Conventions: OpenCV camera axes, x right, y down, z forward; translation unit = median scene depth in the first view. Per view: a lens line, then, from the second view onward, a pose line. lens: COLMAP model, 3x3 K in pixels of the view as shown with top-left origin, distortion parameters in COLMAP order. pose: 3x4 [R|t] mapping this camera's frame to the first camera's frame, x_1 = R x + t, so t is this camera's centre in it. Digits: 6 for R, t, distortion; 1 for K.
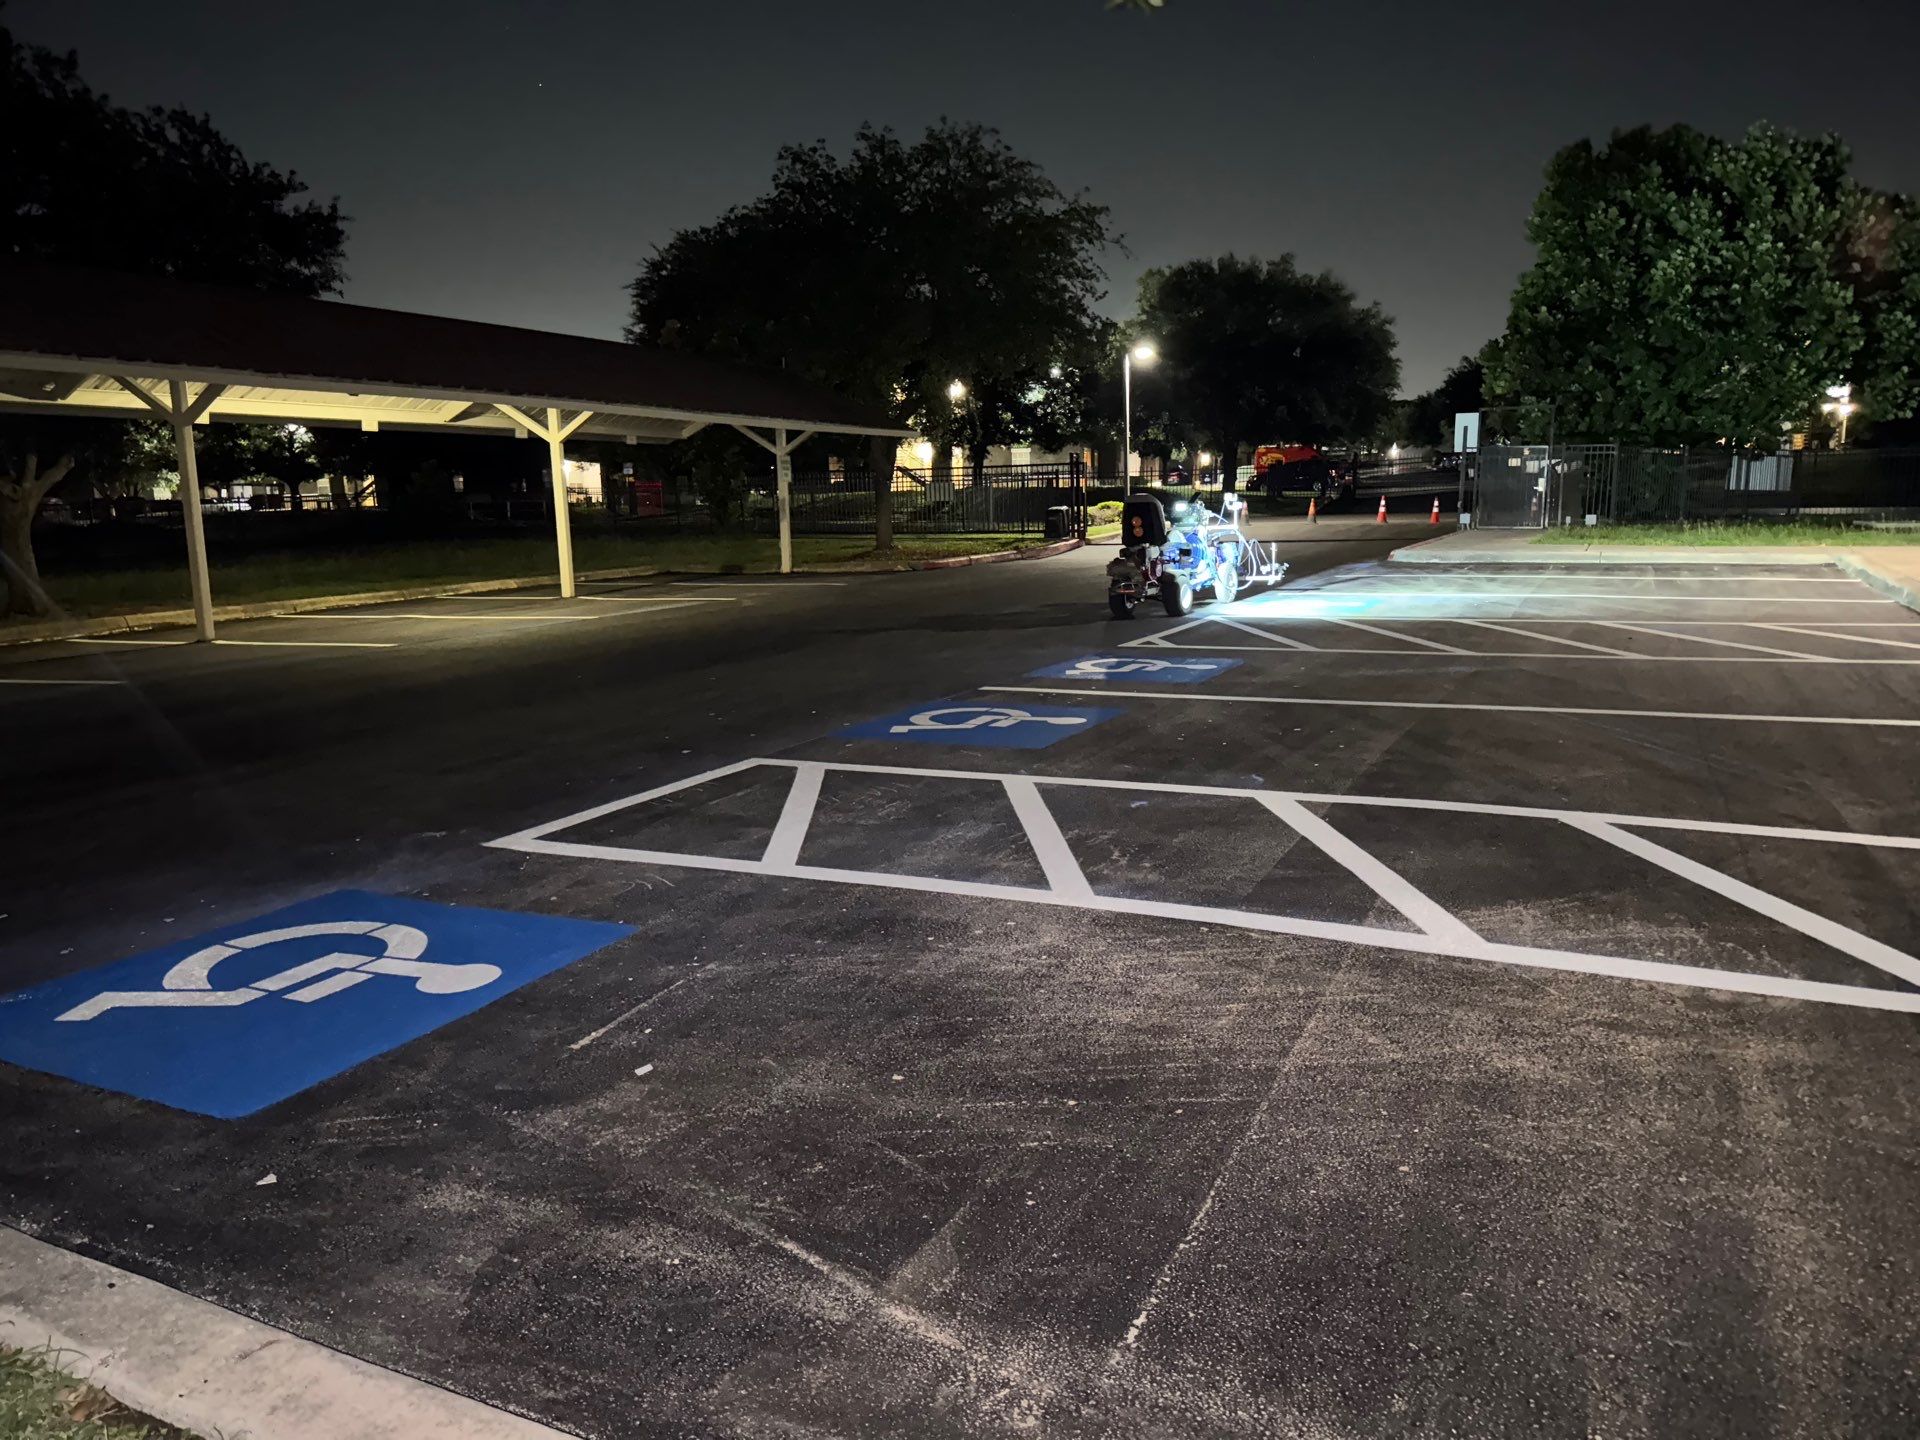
lens RADIAL K [[1377.9, 0, 954.8], [0, 1377.9, 783.4], [0, 0, 1]] dist [0.121571, -0.173561]
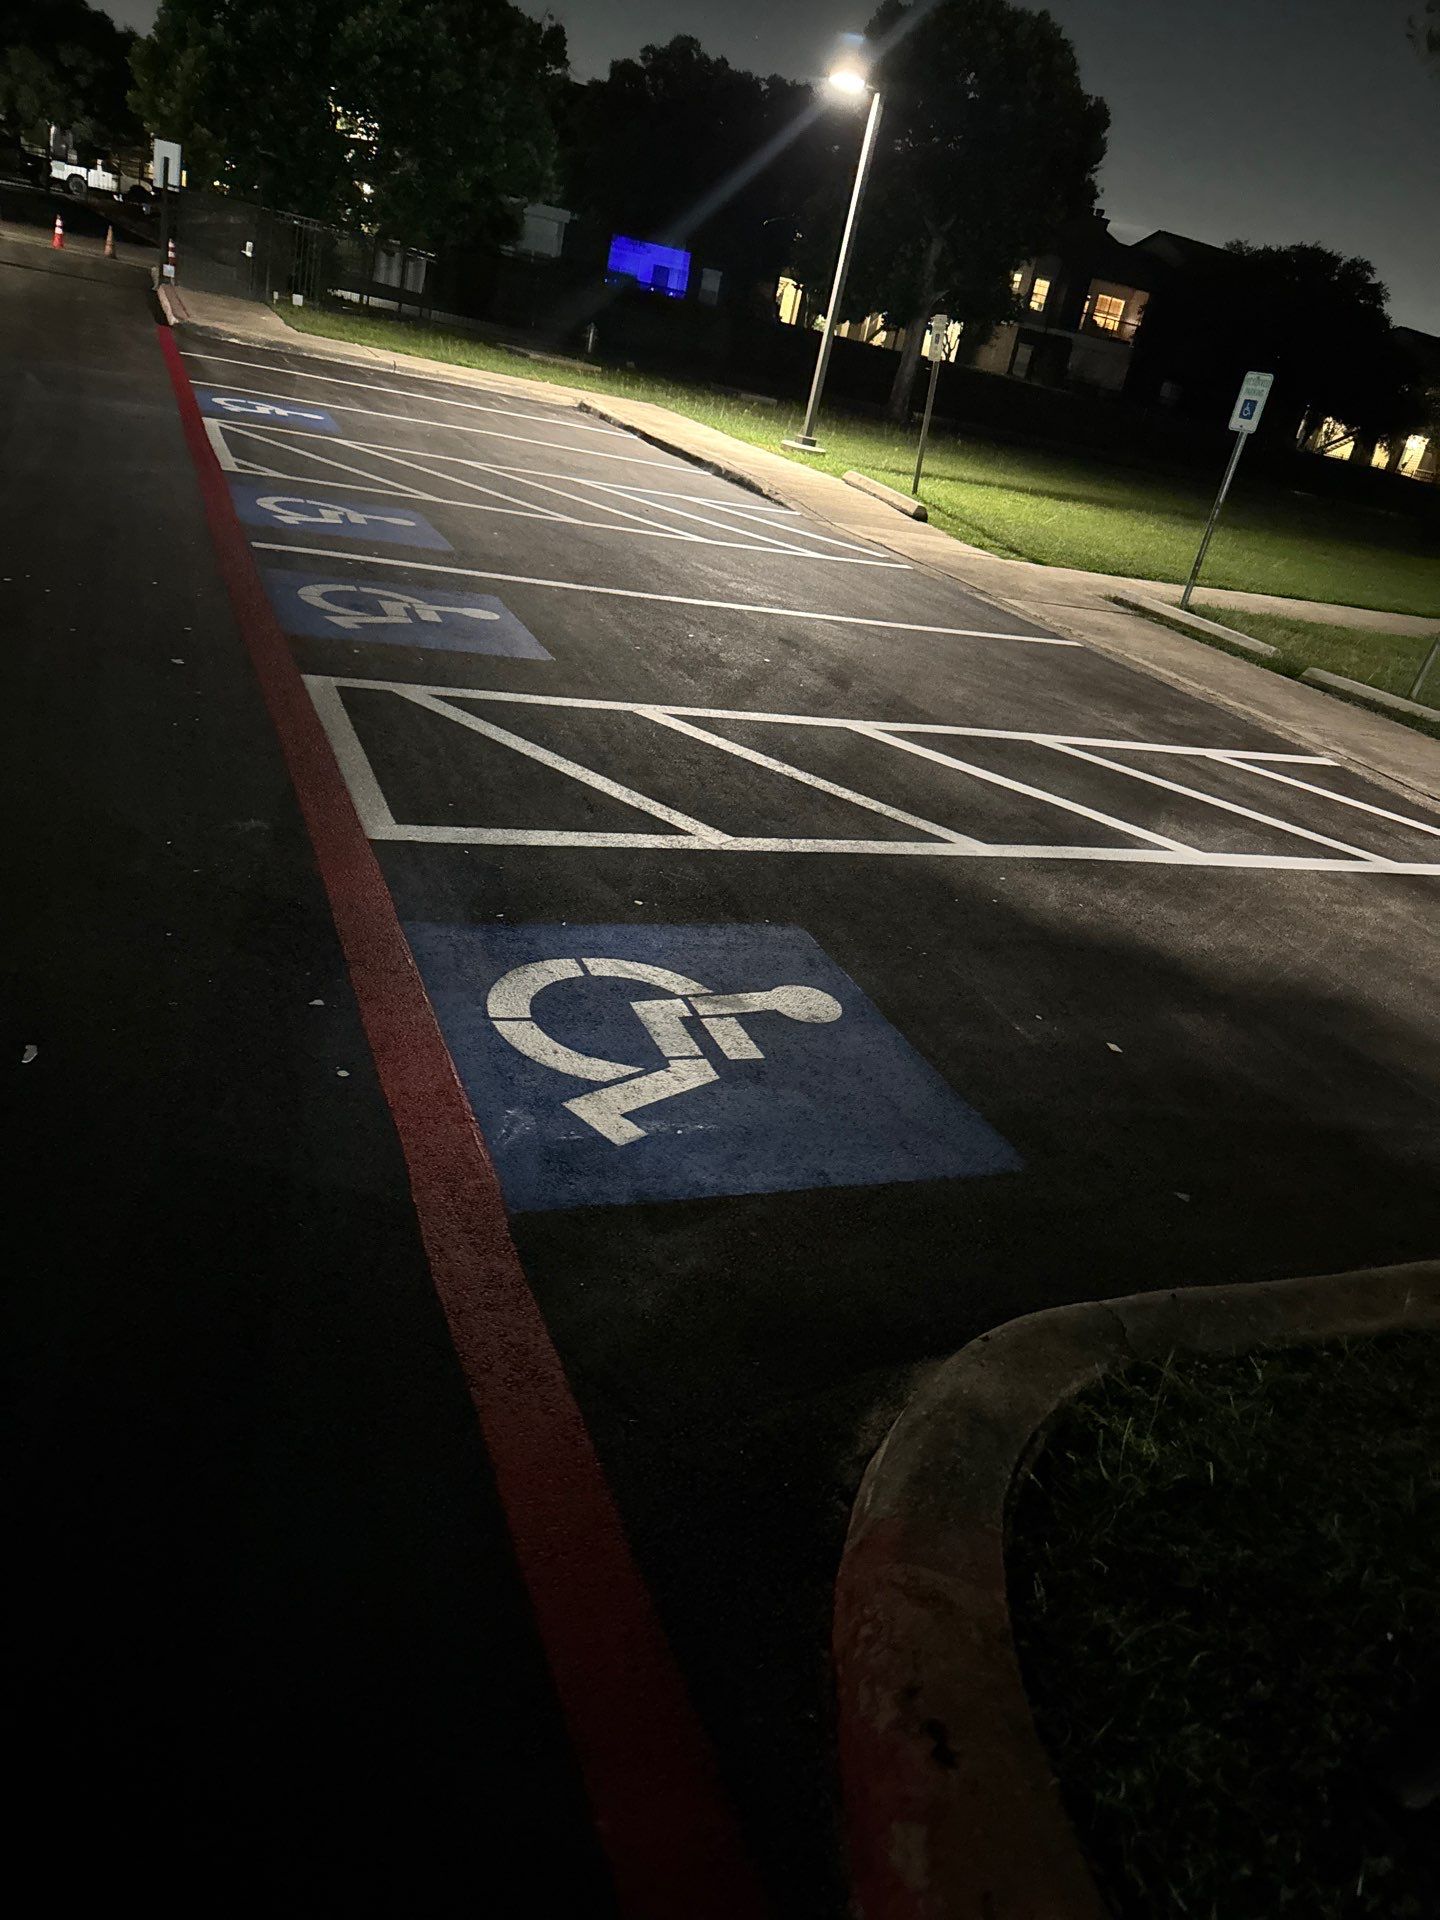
lens RADIAL K [[1390.9, 0, 727.4], [0, 1390.9, 1013.8], [0, 0, 1]] dist [0.030309, -0.002740]
pose [[0.618784, -0.209104, 0.757220, -1.046404], [-0.051667, 0.951002, 0.304838, -0.147964], [-0.783861, -0.227752, 0.577660, 0.399351]]
